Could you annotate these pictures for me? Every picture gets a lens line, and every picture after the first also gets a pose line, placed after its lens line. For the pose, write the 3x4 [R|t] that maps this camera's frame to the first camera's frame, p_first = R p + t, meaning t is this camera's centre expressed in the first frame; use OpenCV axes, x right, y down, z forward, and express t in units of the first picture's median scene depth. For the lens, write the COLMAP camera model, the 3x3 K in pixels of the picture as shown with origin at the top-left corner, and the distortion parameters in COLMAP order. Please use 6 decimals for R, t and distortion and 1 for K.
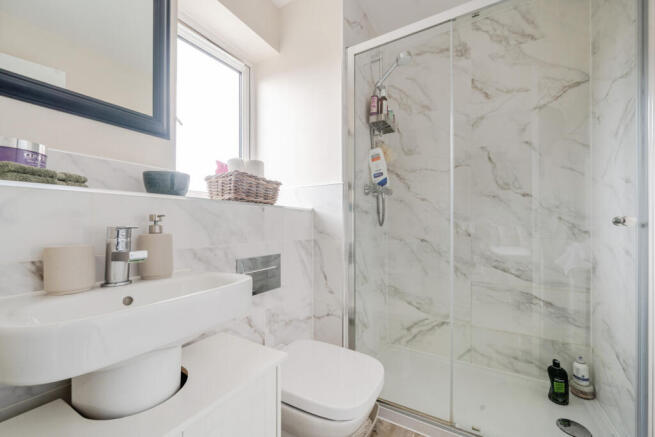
lens RADIAL K [[263.8, 0, 329.4], [0, 263.8, 217.9], [0, 0, 1]] dist [-0.002136, -0.000350]
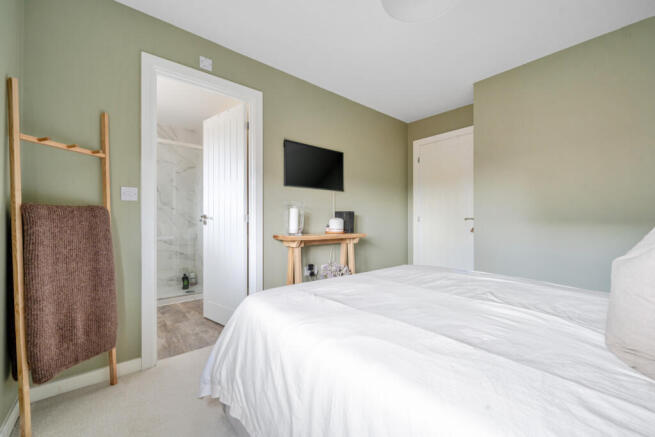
lens RADIAL K [[263.8, 0, 329.3], [0, 263.8, 221.0], [0, 0, 1]] dist [-0.002136, -0.000350]
pose [[0.324594, -0.006571, 0.945831, -1.039668], [0.004085, 0.999976, 0.005545, 0.019441], [-0.945845, 0.002064, 0.324613, -1.098342]]
